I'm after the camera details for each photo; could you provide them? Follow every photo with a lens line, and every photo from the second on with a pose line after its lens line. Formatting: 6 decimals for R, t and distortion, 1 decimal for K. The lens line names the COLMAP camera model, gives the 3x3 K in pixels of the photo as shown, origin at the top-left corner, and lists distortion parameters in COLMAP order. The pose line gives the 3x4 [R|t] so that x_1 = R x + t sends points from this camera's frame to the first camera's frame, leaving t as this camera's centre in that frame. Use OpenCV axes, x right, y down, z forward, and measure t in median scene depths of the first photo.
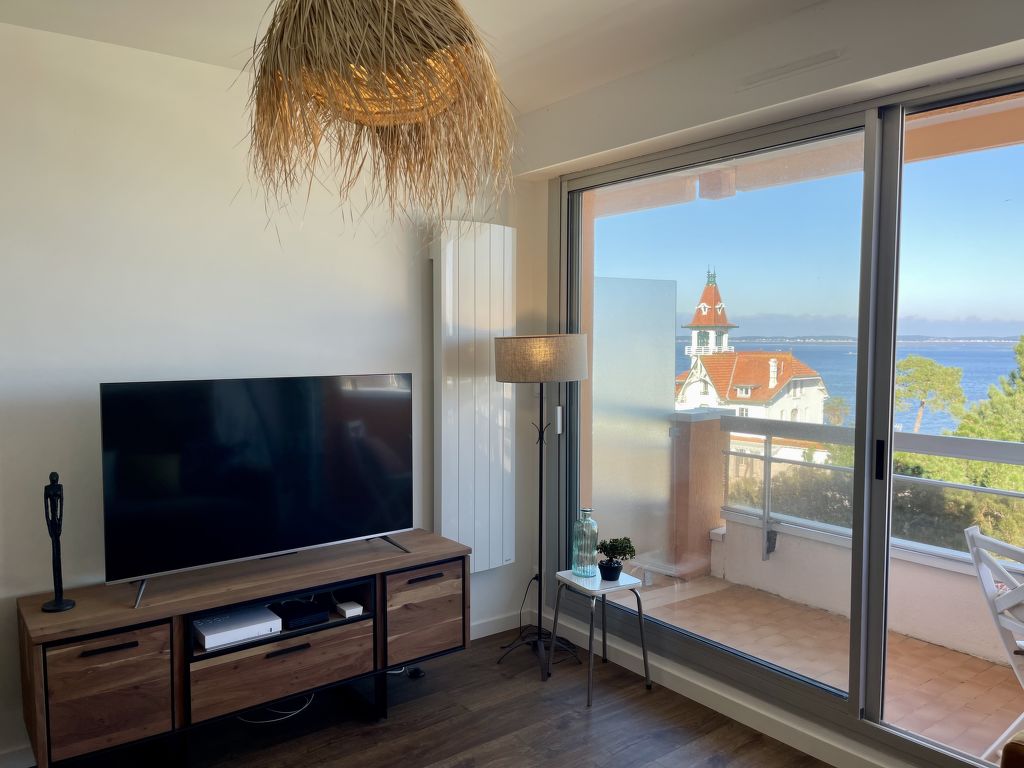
lens RADIAL K [[771.6, 0, 515.0], [0, 771.6, 385.0], [0, 0, 1]] dist [0.058742, -0.081084]
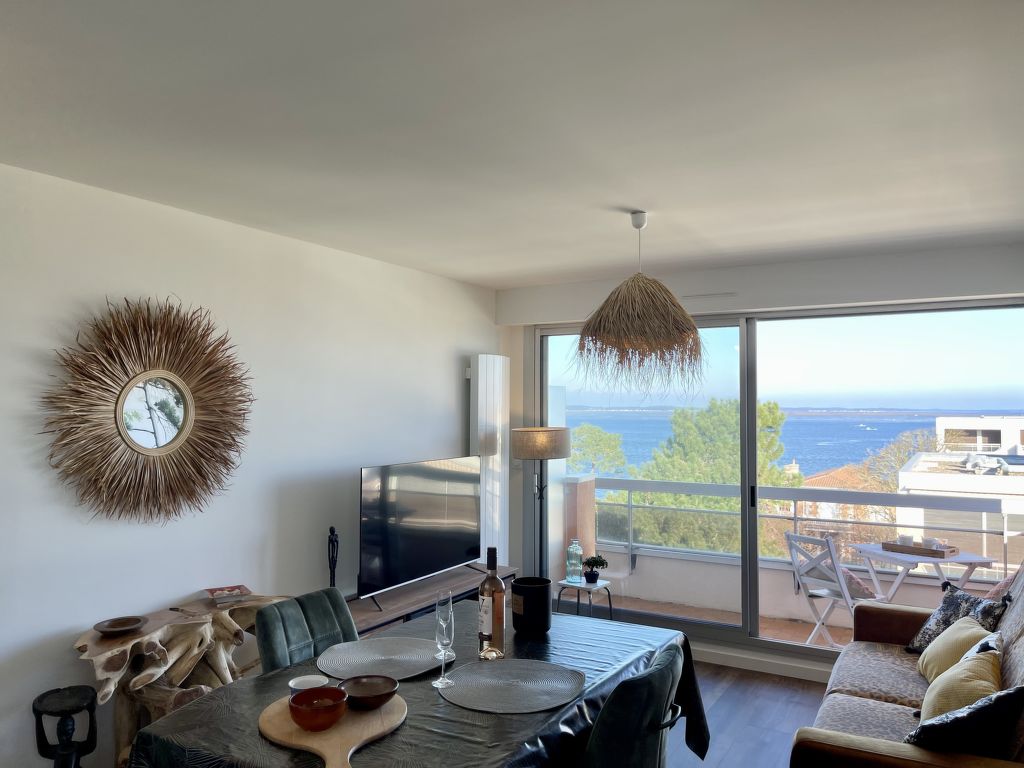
lens RADIAL K [[771.6, 0, 515.4], [0, 771.6, 383.1], [0, 0, 1]] dist [0.058742, -0.081084]
pose [[0.923550, 0.012430, 0.383275, -0.612950], [0.022801, 0.995926, -0.087240, -0.021999], [-0.382798, 0.089309, 0.919505, -0.424984]]
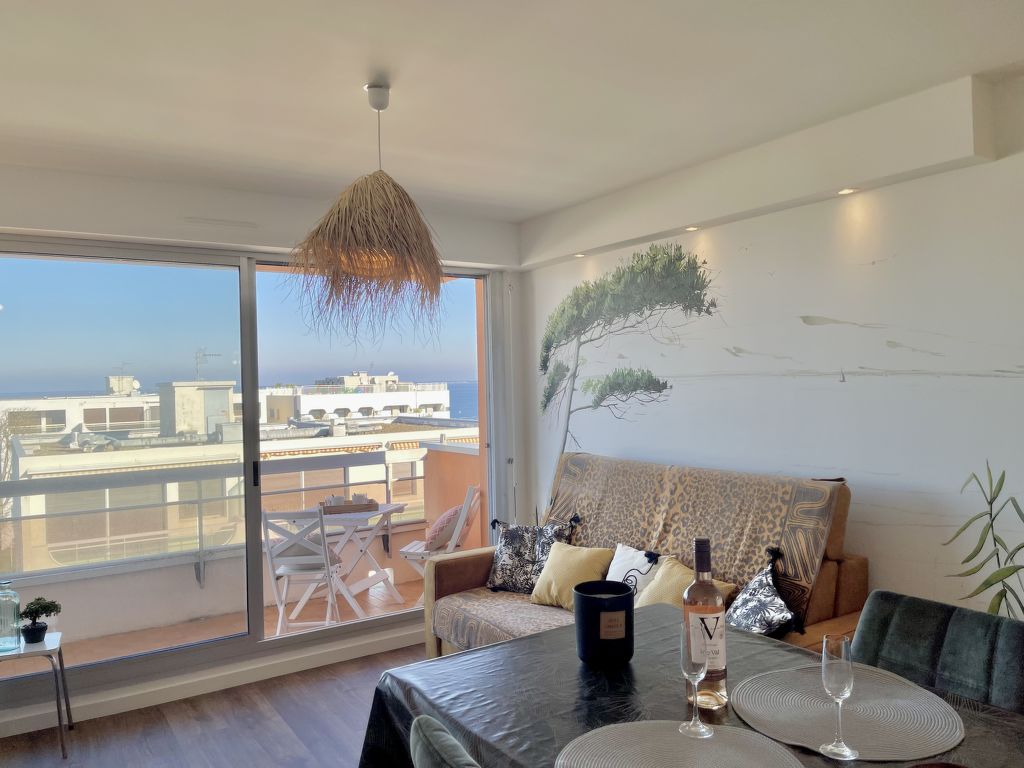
lens RADIAL K [[771.6, 0, 516.9], [0, 771.6, 383.2], [0, 0, 1]] dist [0.058742, -0.081084]
pose [[0.079321, -0.009543, 0.996803, -0.813965], [0.085631, 0.996323, 0.002725, -0.035677], [-0.993164, 0.085141, 0.079846, 0.247821]]
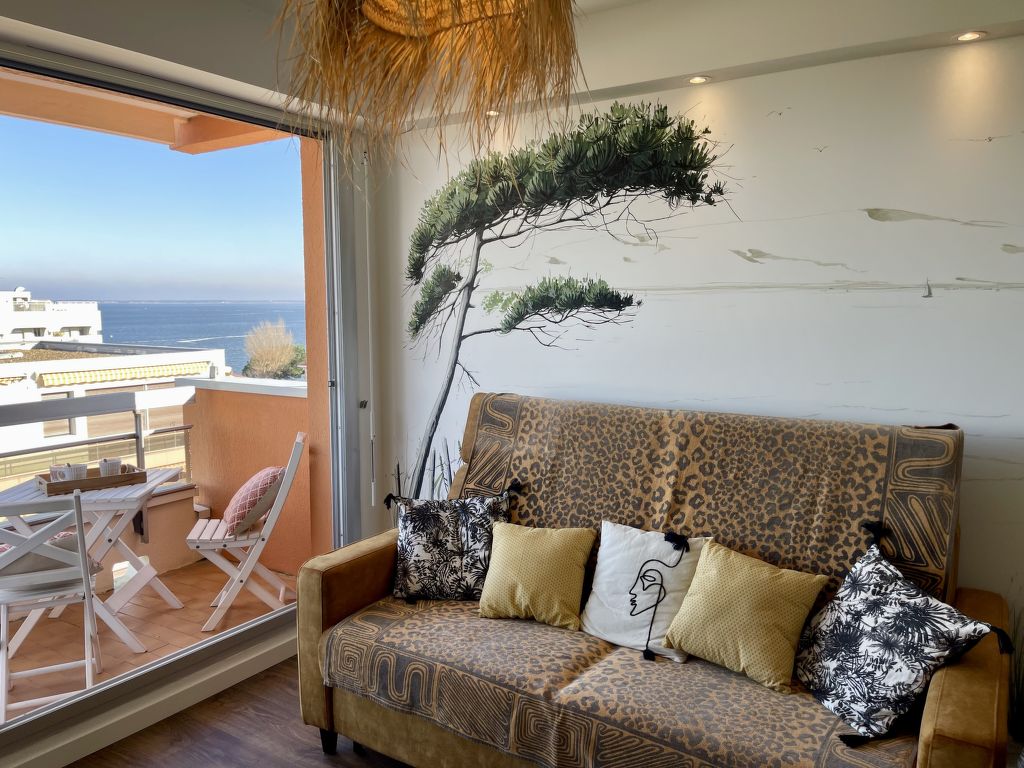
lens RADIAL K [[771.6, 0, 515.6], [0, 771.6, 383.9], [0, 0, 1]] dist [0.058742, -0.081084]
pose [[-0.322007, -0.104288, 0.940976, -0.416864], [0.059828, 0.989686, 0.130160, -0.038249], [-0.944845, 0.098209, -0.312447, 0.517809]]
